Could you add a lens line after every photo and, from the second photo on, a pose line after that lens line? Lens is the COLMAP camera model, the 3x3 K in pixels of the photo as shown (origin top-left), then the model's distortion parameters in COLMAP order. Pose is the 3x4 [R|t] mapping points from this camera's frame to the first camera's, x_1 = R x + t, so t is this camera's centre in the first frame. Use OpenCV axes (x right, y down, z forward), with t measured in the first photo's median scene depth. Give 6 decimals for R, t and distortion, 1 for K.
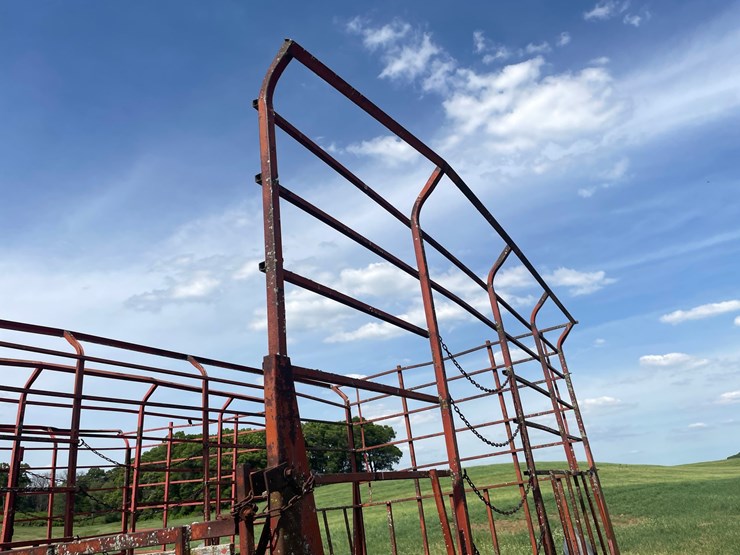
lens RADIAL K [[564.8, 0, 376.9], [0, 564.8, 268.4], [0, 0, 1]] dist [0.088669, -0.116763]
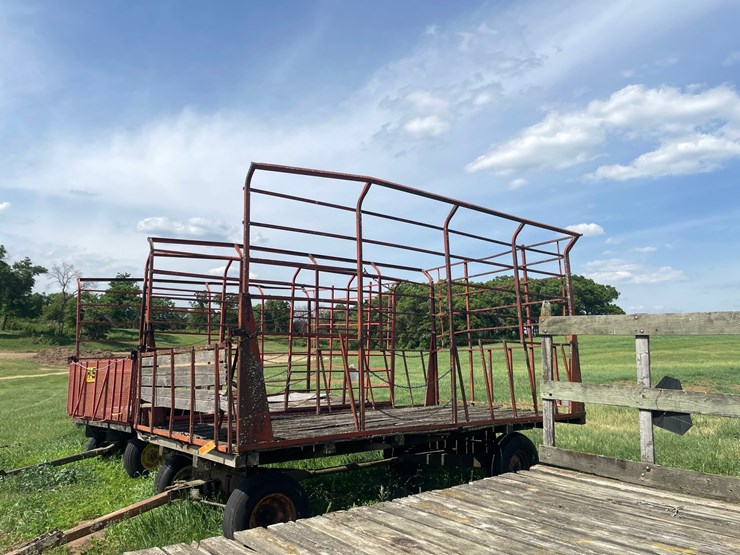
lens RADIAL K [[565.5, 0, 366.1], [0, 565.5, 279.9], [0, 0, 1]] dist [0.090750, -0.128778]
pose [[0.919632, 0.049346, -0.389668, 0.096229], [0.057639, 0.964383, 0.258155, -0.039113], [0.388528, -0.259868, 0.884033, -0.082163]]
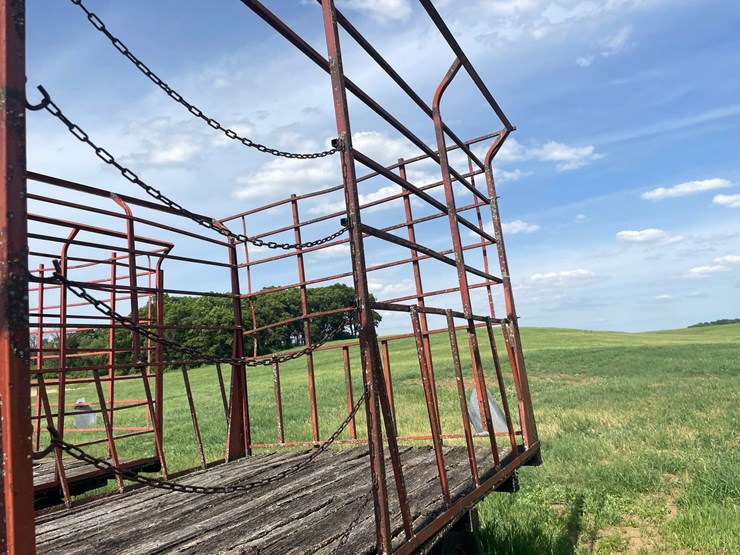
lens RADIAL K [[561.7, 0, 377.6], [0, 561.7, 272.0], [0, 0, 1]] dist [0.083134, -0.113429]
pose [[0.999427, 0.018353, 0.028437, 0.037087], [-0.024390, 0.973077, 0.229188, 0.026088], [-0.023465, -0.229750, 0.972967, 0.059564]]
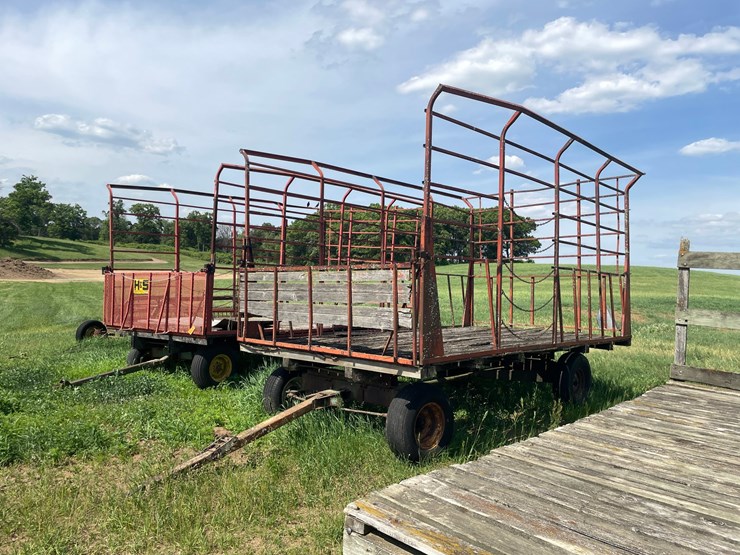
lens RADIAL K [[571.5, 0, 370.0], [0, 571.5, 277.5], [0, 0, 1]] dist [0.074446, -0.116402]
pose [[0.961632, 0.136152, -0.238174, 0.019072], [-0.034985, 0.921932, 0.385769, -0.044112], [0.272103, -0.362635, 0.891322, -0.118939]]
